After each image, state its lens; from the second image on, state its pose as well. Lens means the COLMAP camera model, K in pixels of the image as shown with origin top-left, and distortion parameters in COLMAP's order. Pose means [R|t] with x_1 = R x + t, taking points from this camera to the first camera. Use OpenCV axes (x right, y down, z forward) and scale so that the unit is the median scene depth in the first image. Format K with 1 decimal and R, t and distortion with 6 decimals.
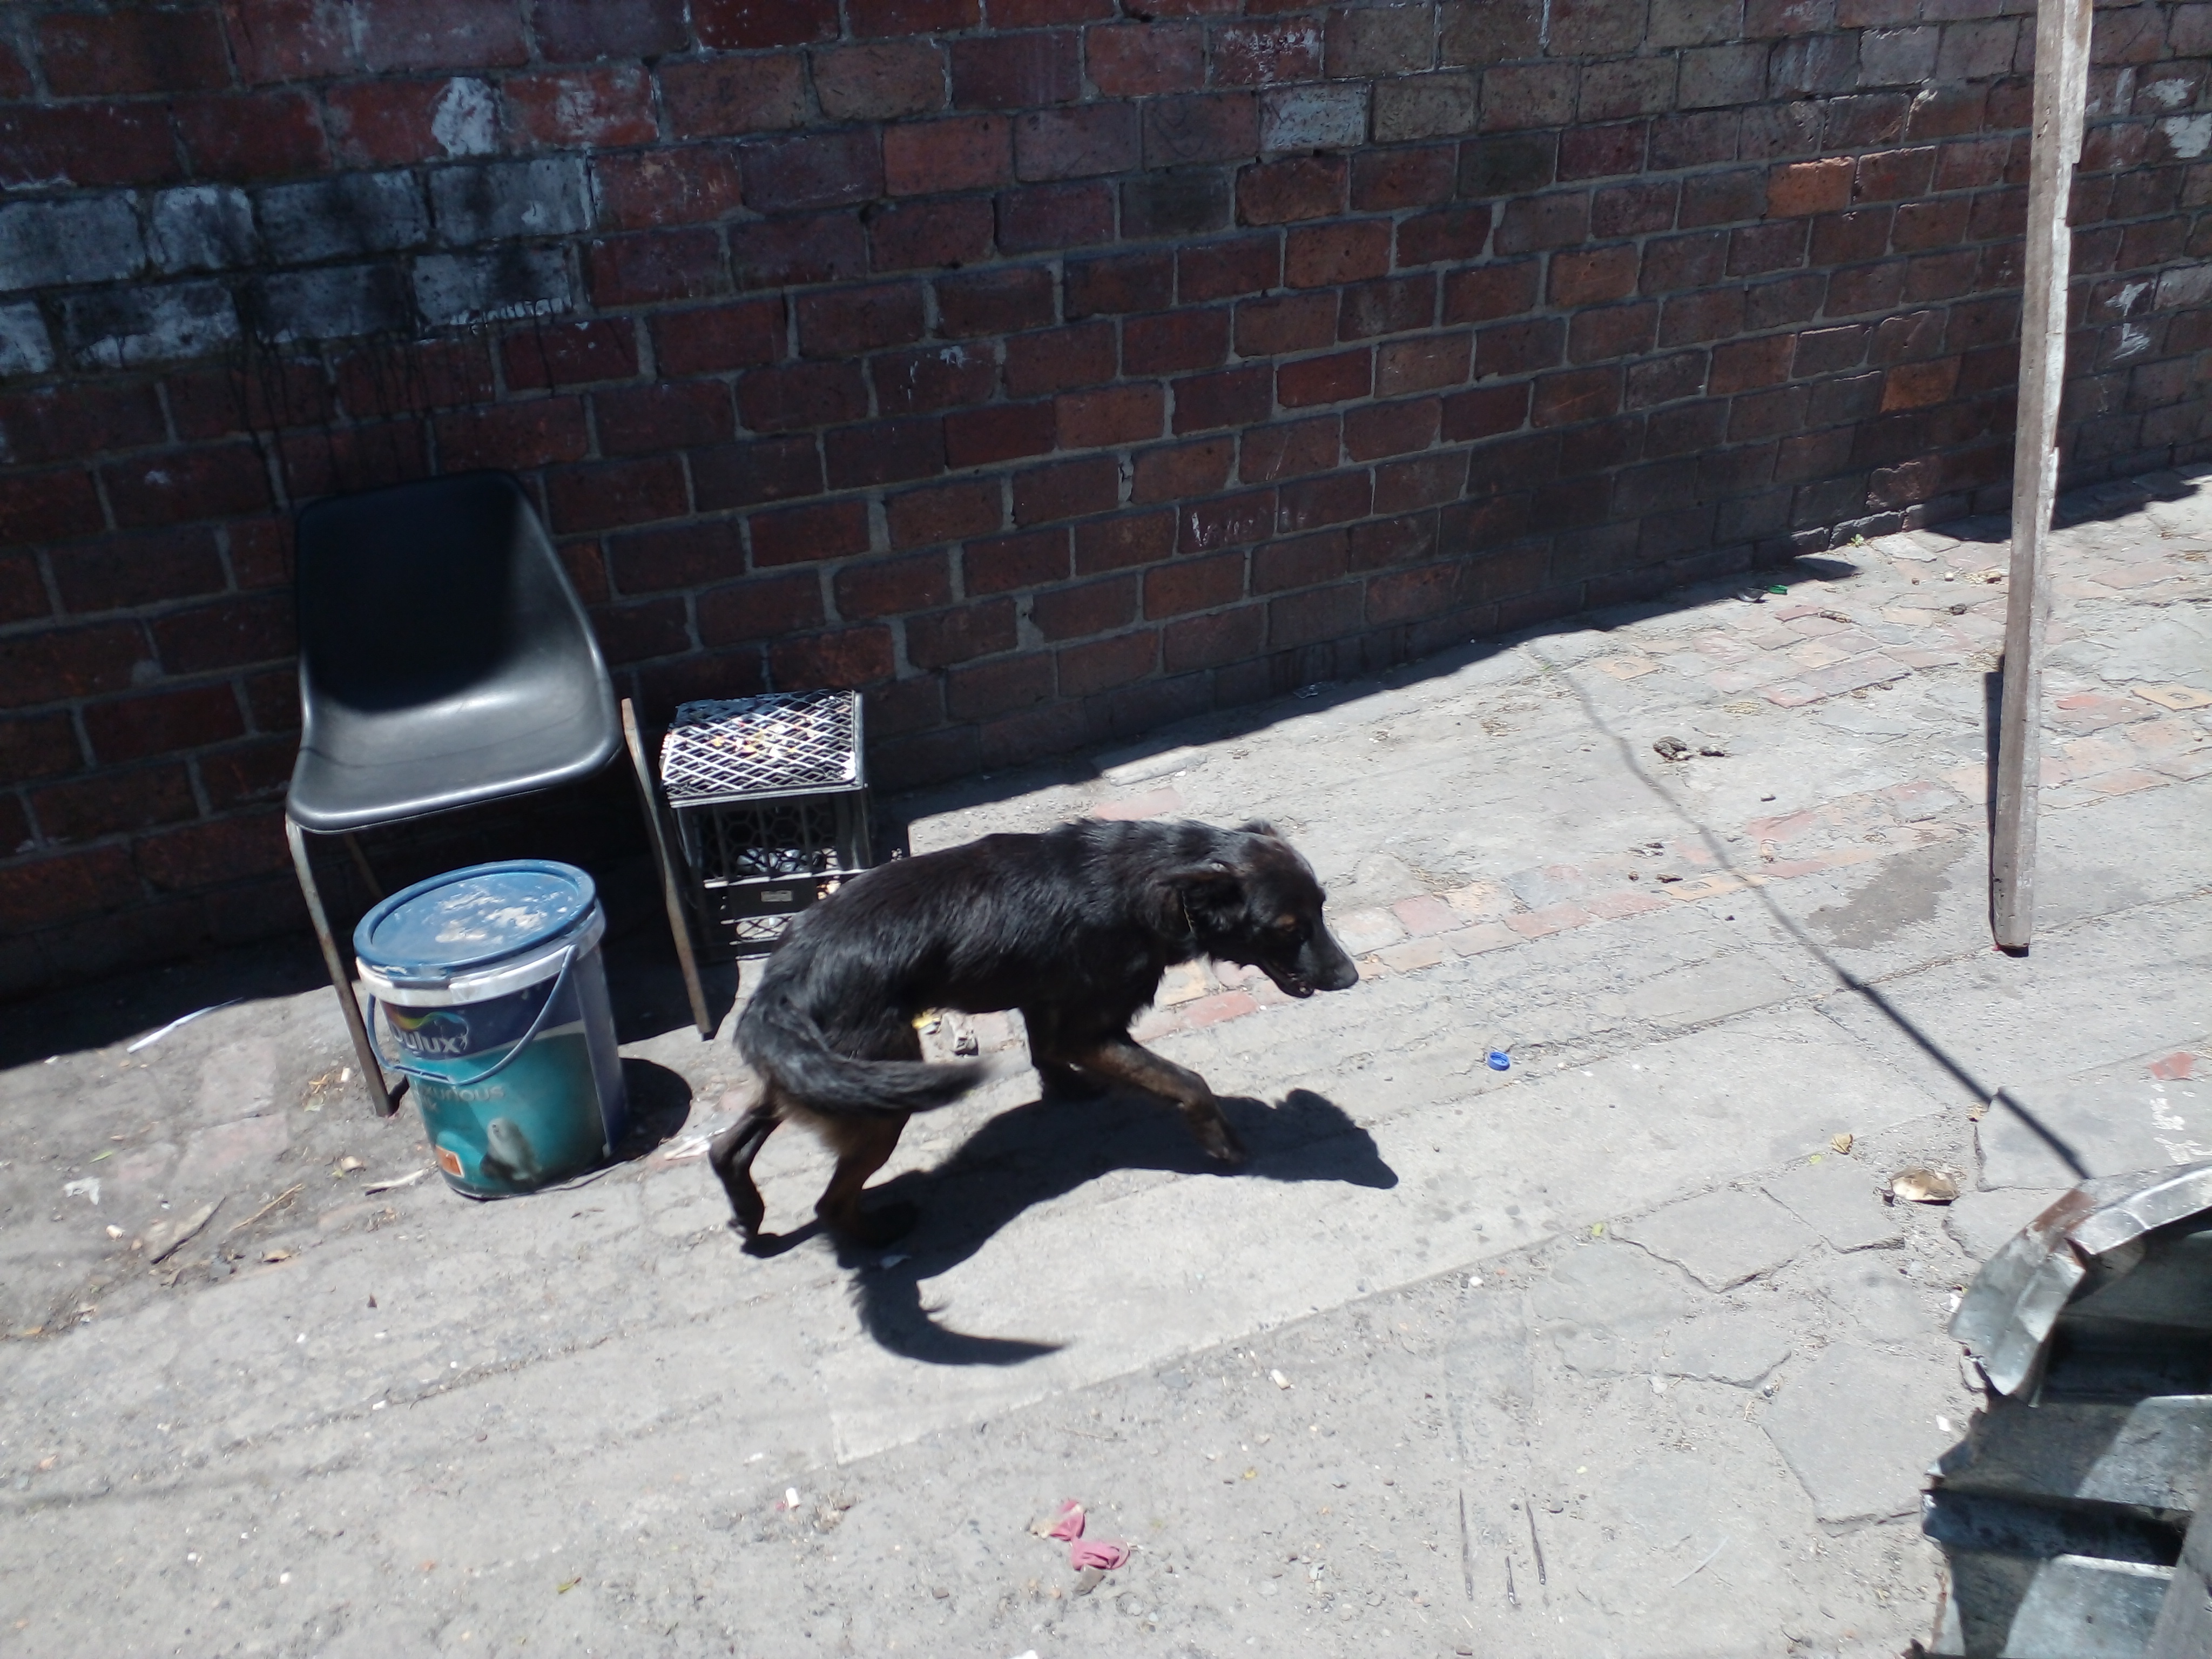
lens RADIAL K [[1815.8, 0, 1102.3], [0, 1815.8, 849.9], [0, 0, 1]] dist [0.063869, -0.048436]
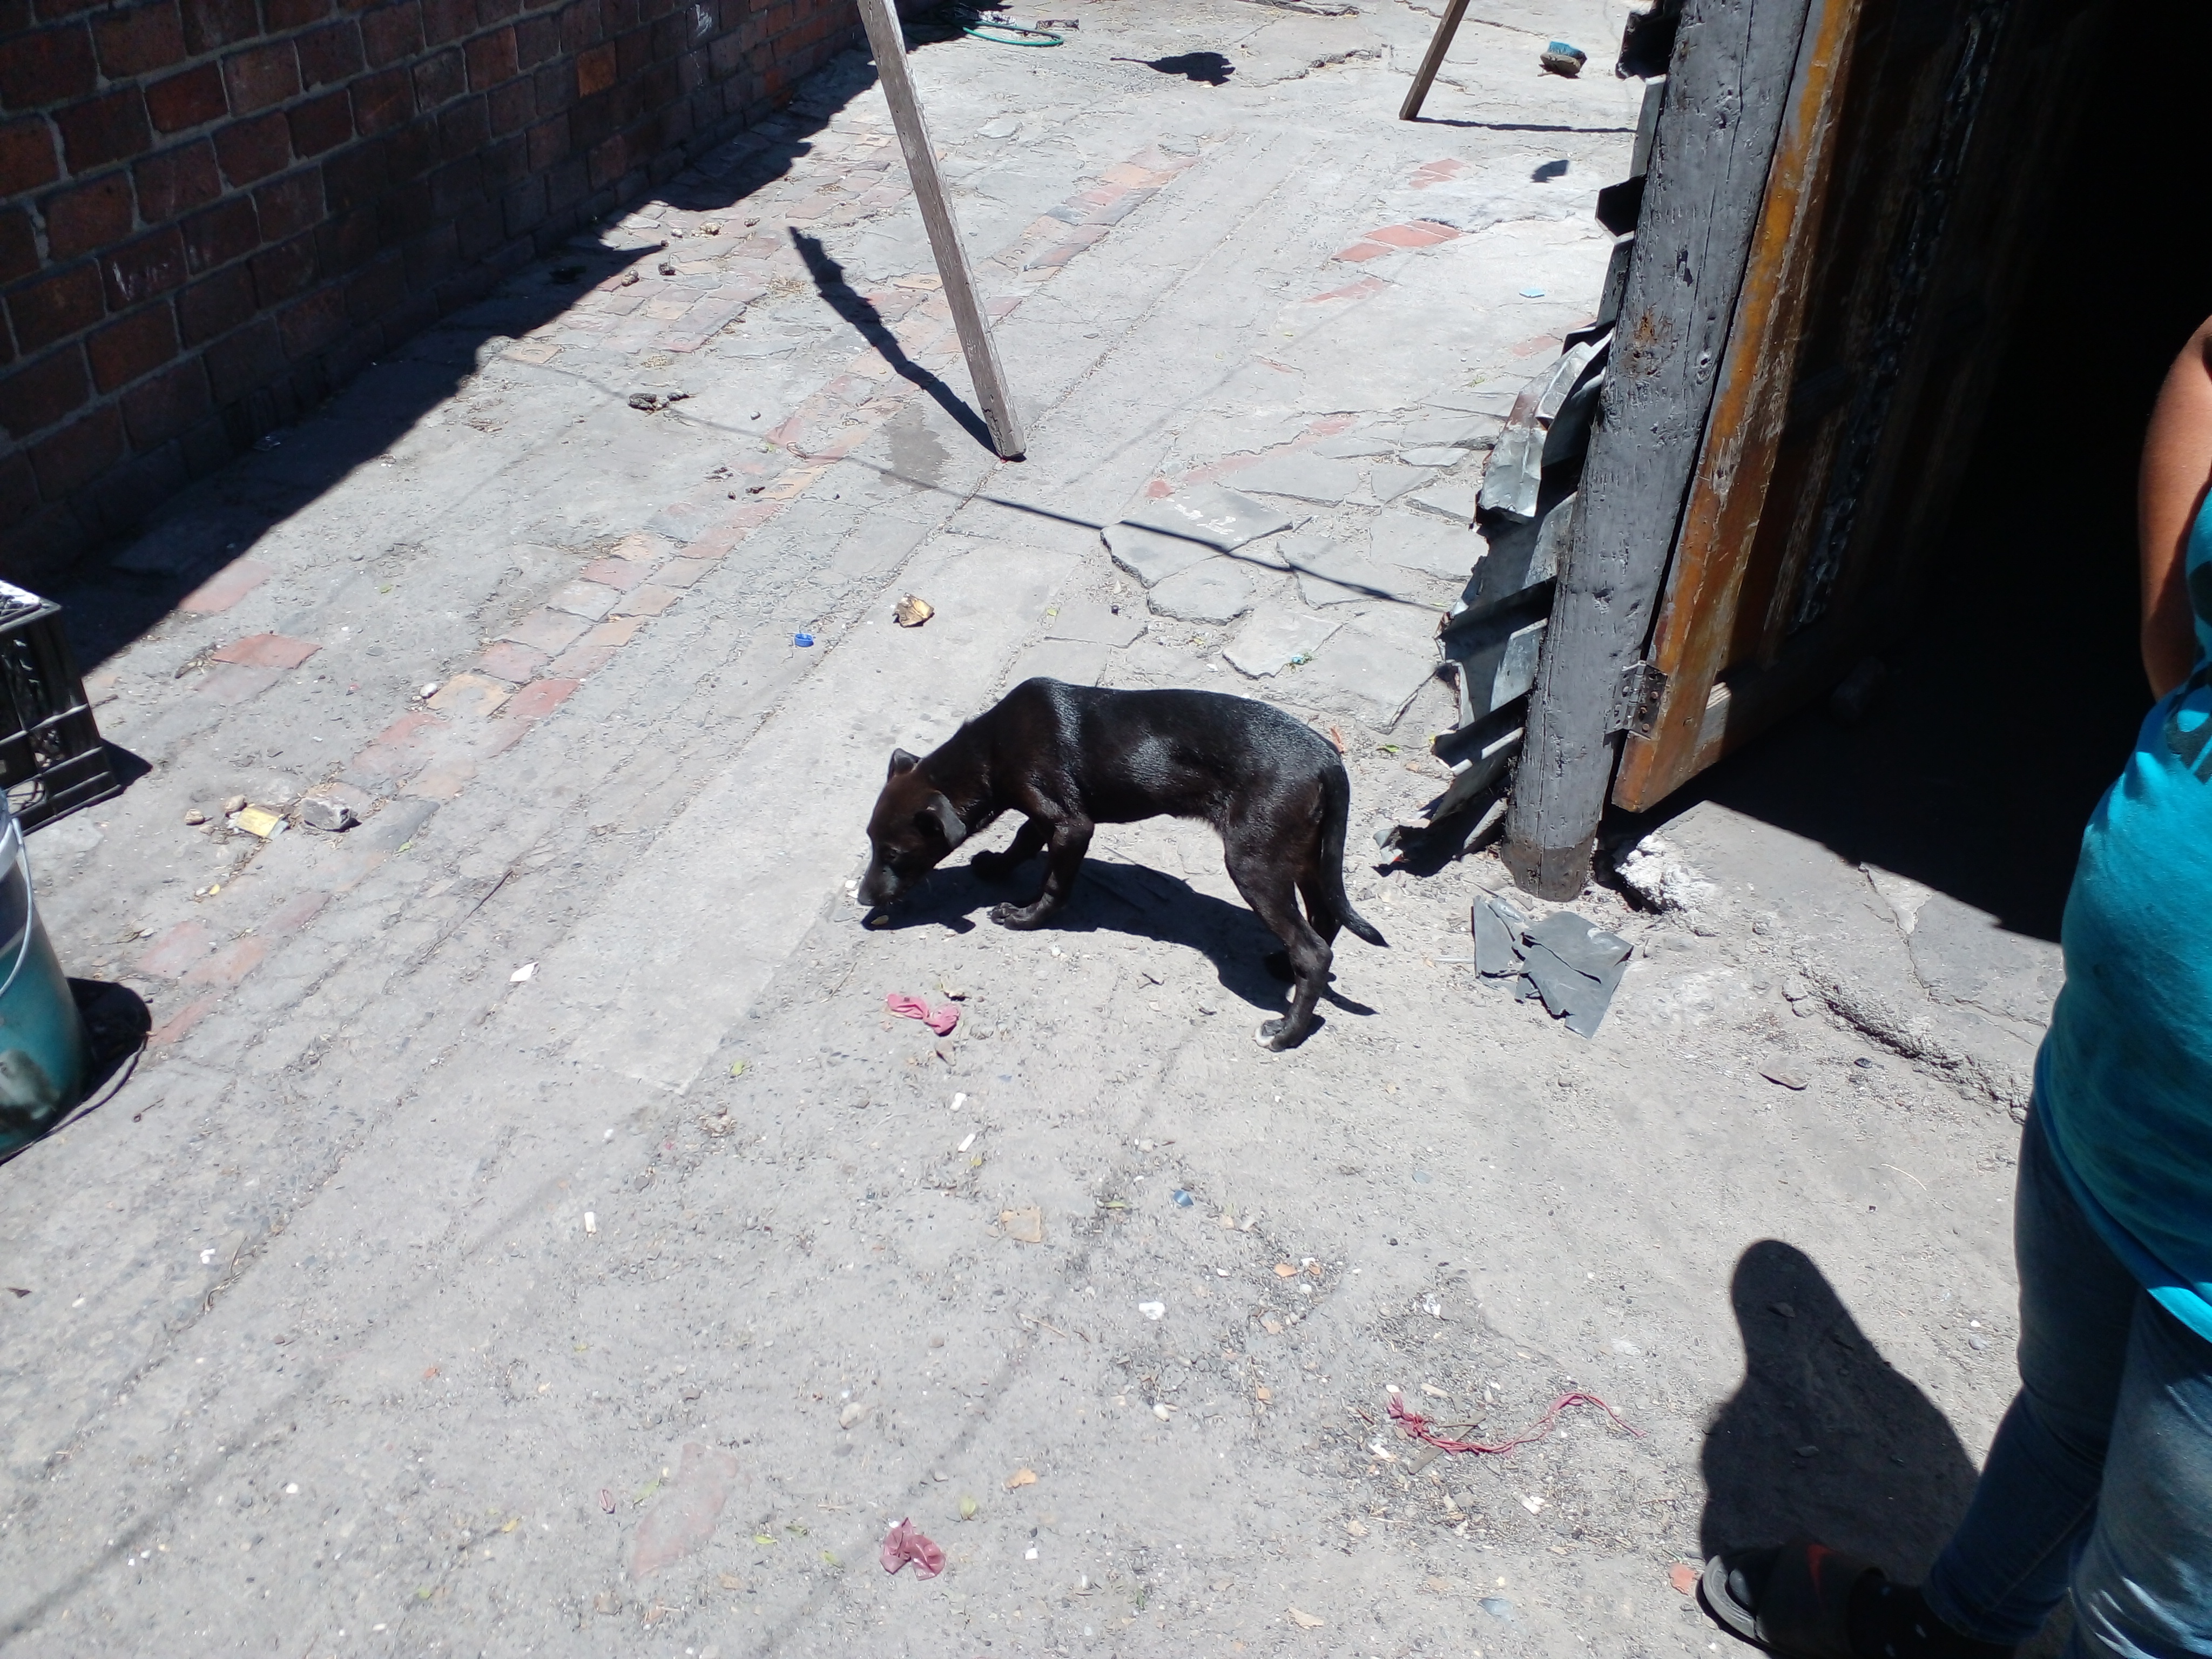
lens RADIAL K [[1815.8, 0, 1109.6], [0, 1815.8, 820.3], [0, 0, 1]] dist [0.063869, -0.048436]
pose [[0.594401, -0.381628, 0.707847, -0.403792], [0.312025, 0.920711, 0.234374, 0.007612], [-0.741167, 0.081554, 0.666349, 0.048887]]
